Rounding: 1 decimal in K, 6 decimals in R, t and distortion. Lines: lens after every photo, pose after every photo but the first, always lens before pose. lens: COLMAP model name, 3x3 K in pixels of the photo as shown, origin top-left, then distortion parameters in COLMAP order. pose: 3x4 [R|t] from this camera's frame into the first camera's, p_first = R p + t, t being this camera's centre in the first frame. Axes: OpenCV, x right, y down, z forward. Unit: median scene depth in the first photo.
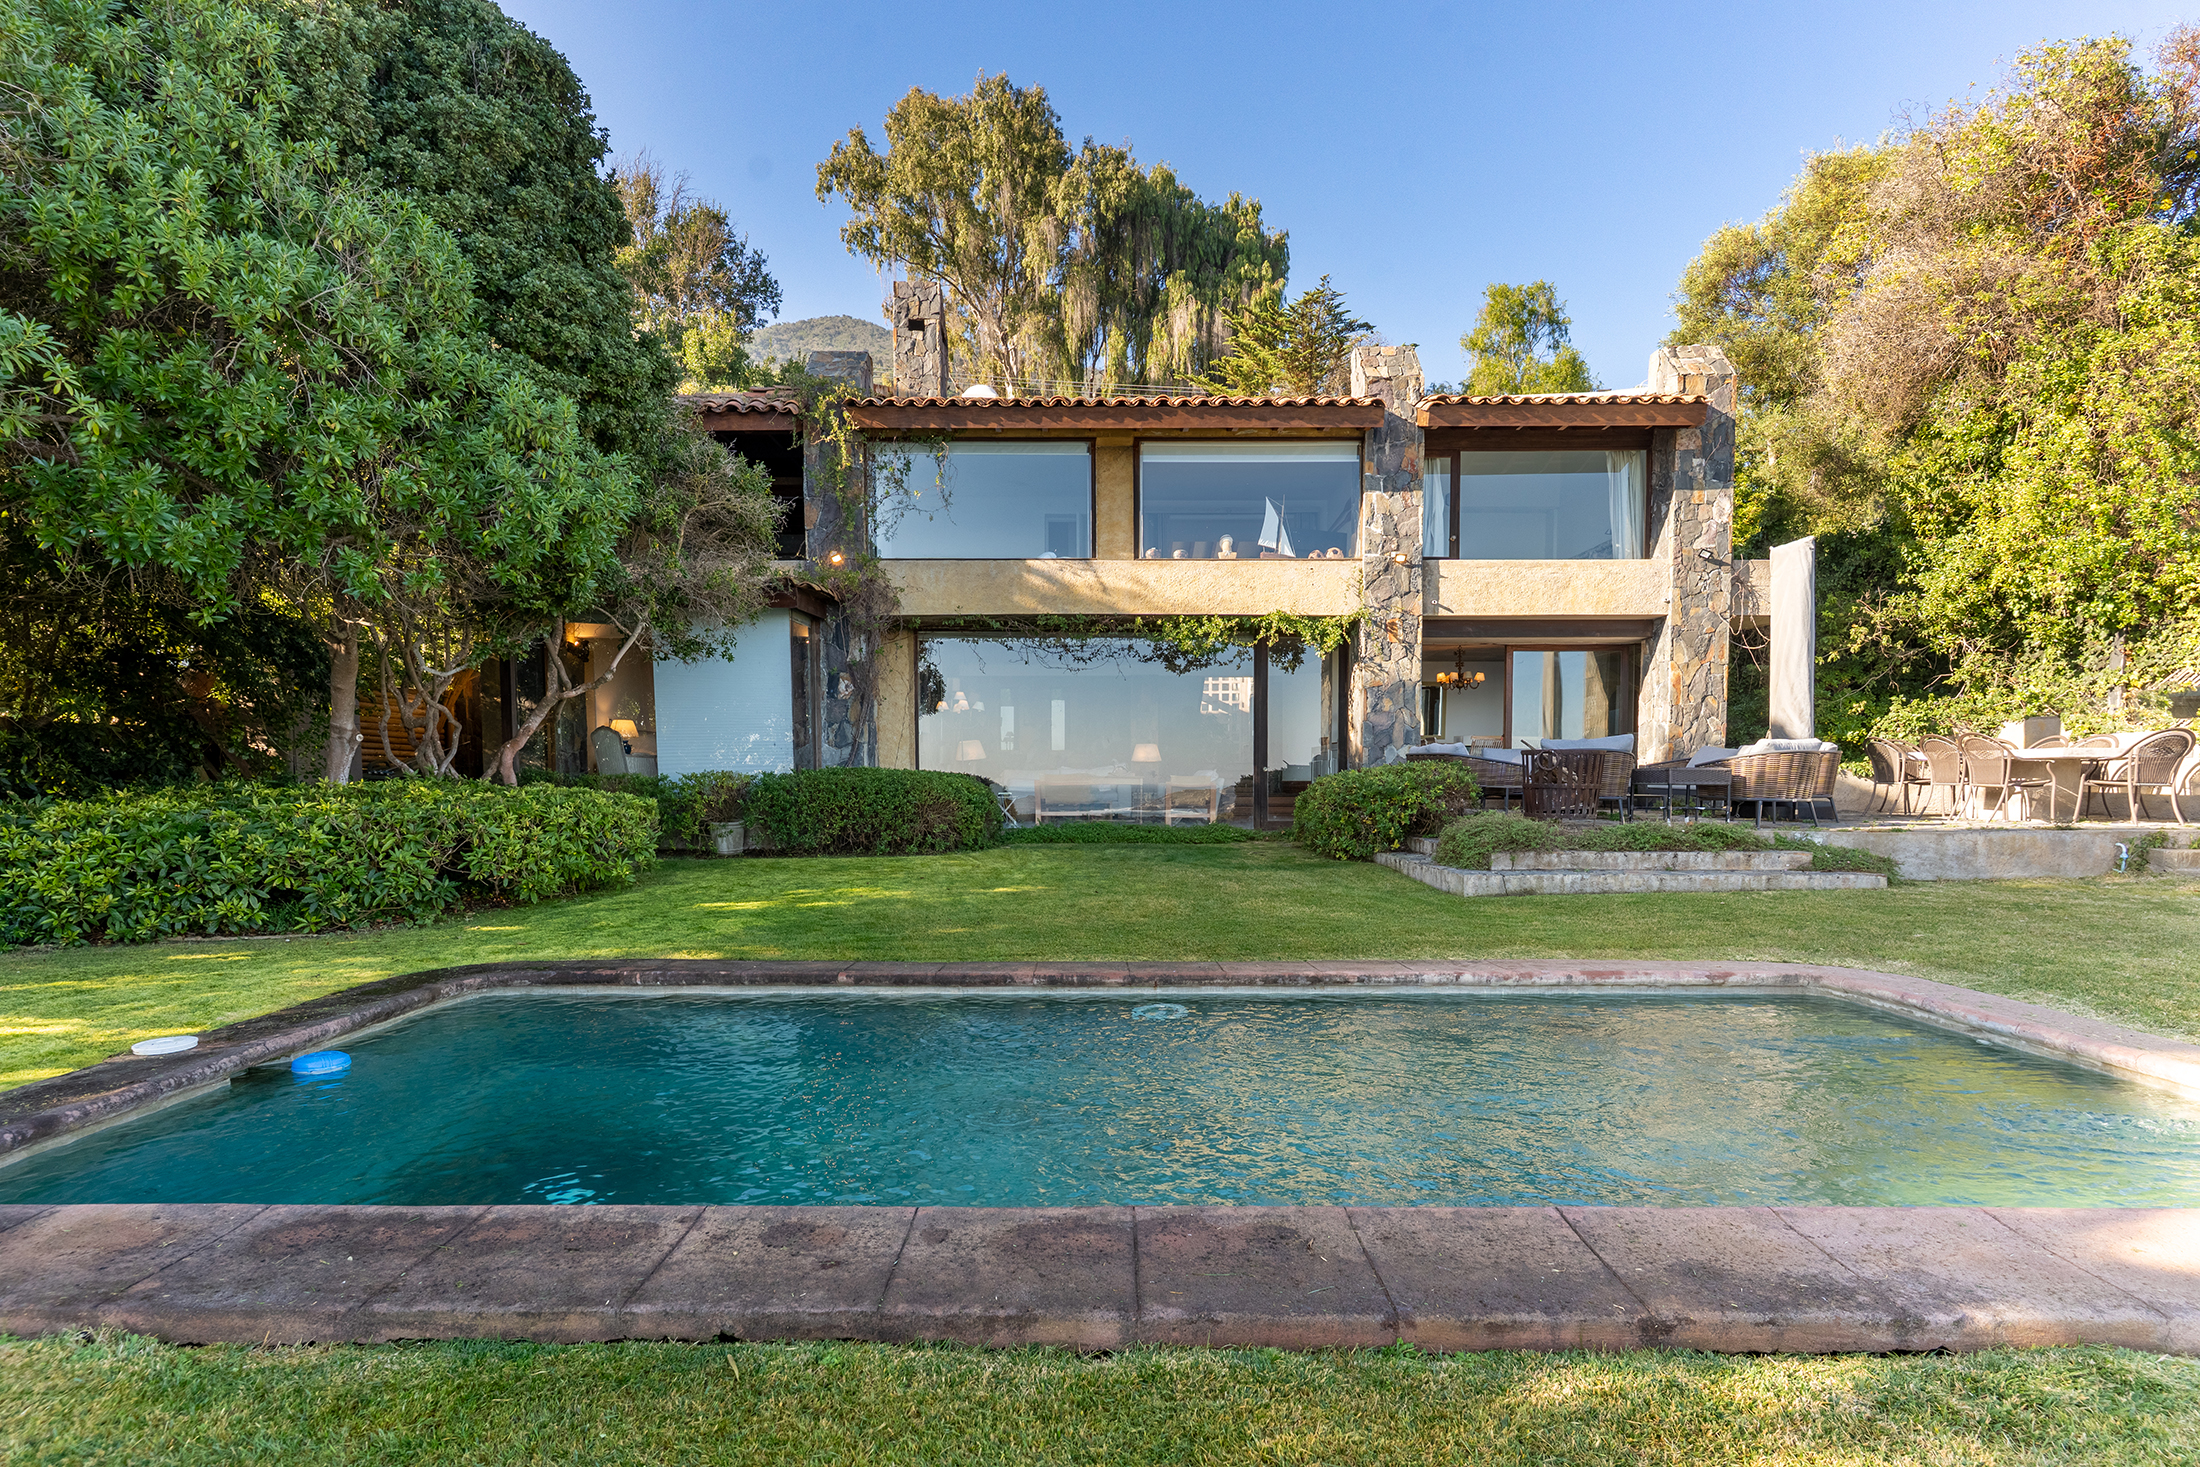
lens RADIAL K [[1105.2, 0, 1099.2], [0, 1105.2, 838.3], [0, 0, 1]] dist [0.002182, 0.000670]
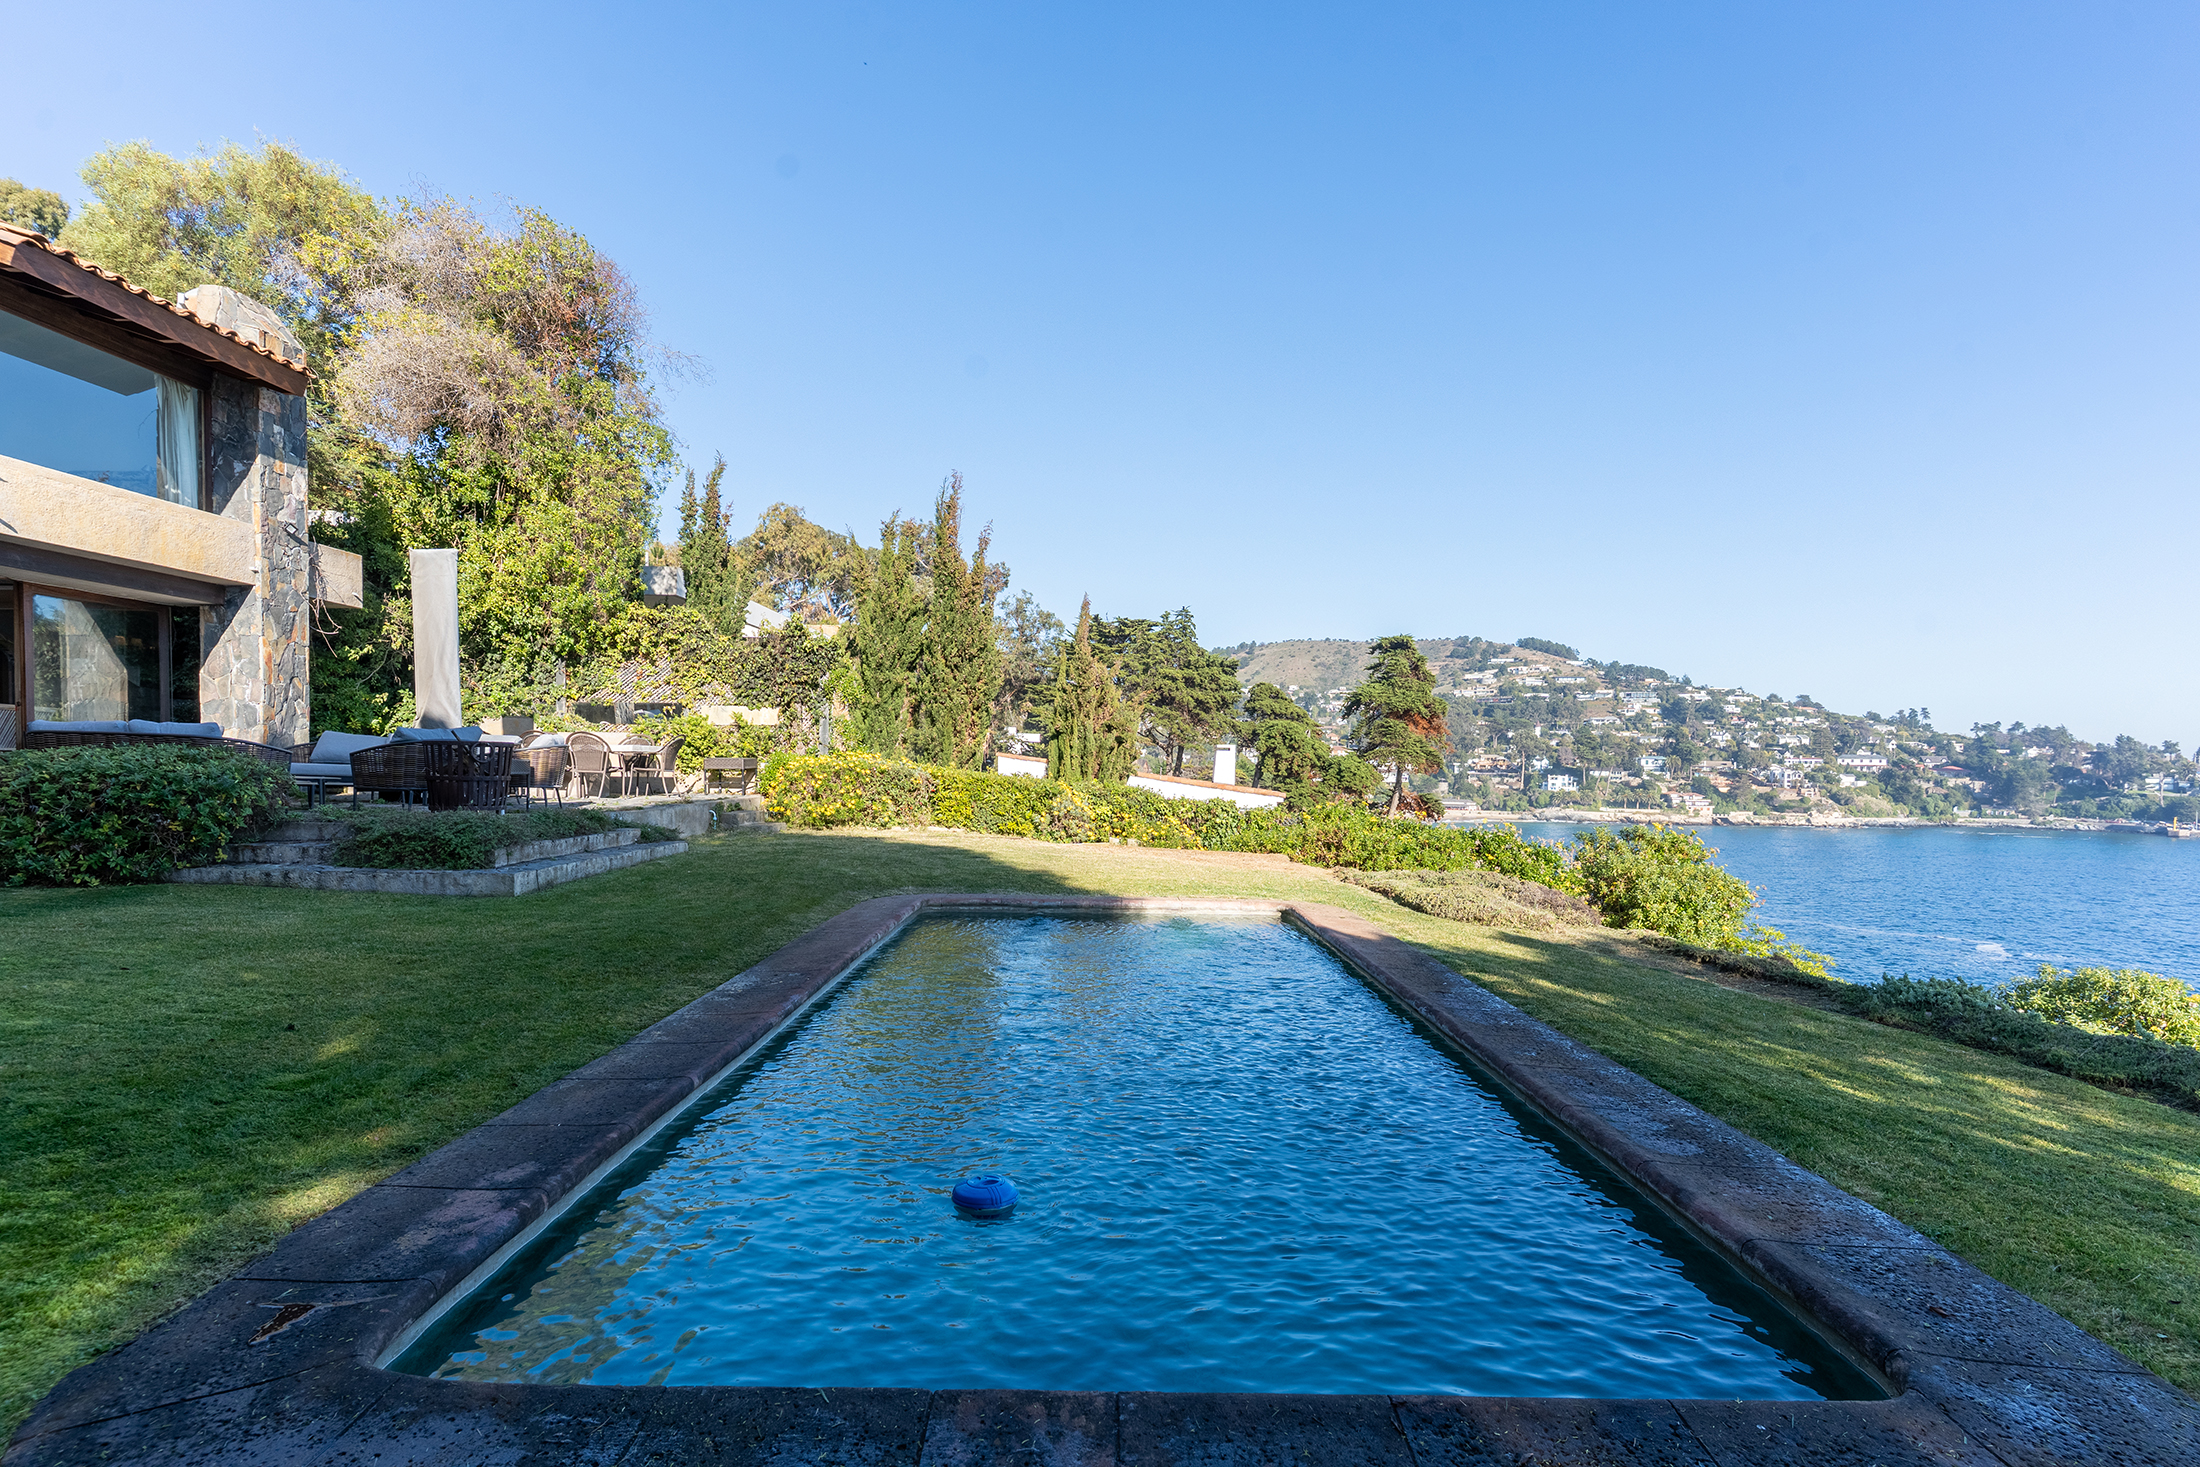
lens RADIAL K [[1053.8, 0, 1097.0], [0, 1053.8, 789.1], [0, 0, 1]] dist [-0.002120, -0.000303]
pose [[0.015527, -0.024419, 0.999581, -0.354767], [0.041419, 0.998859, 0.023758, -0.025176], [-0.999021, 0.041033, 0.016521, 0.296904]]
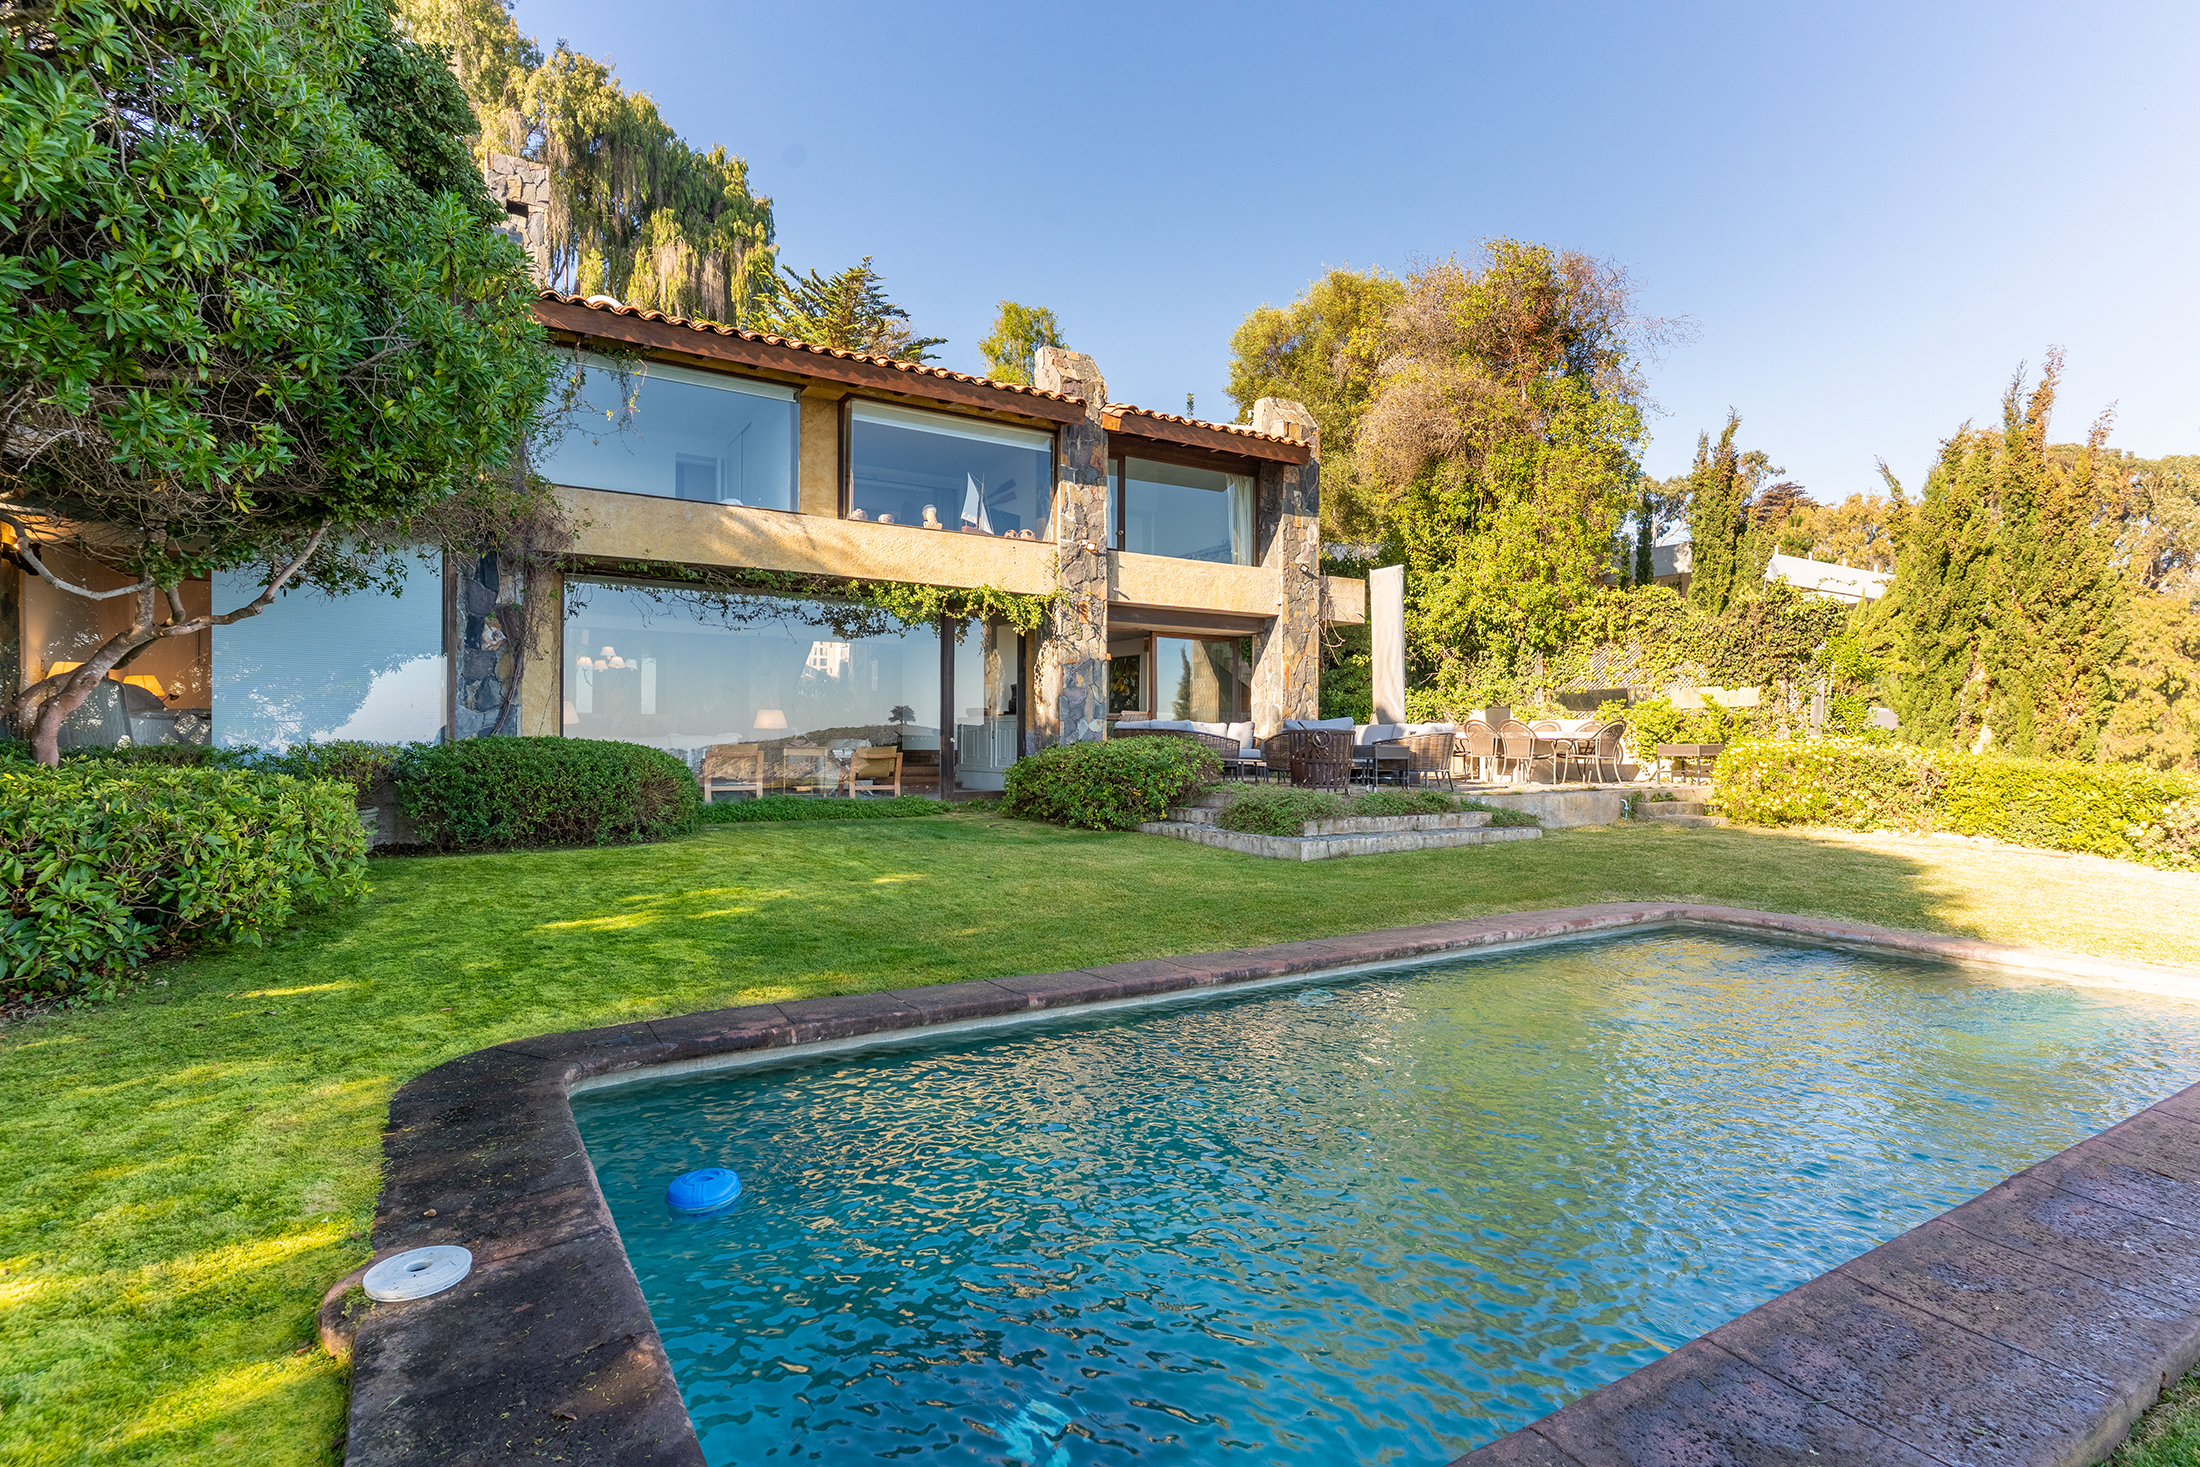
lens RADIAL K [[1074.4, 0, 1133.5], [0, 1074.4, 737.6], [0, 0, 1]] dist [0.000387, 0.000353]
pose [[0.847188, 0.007558, 0.531240, -0.244971], [0.022425, 0.998499, -0.049968, -0.013673], [-0.530820, 0.054245, 0.845747, 0.100281]]
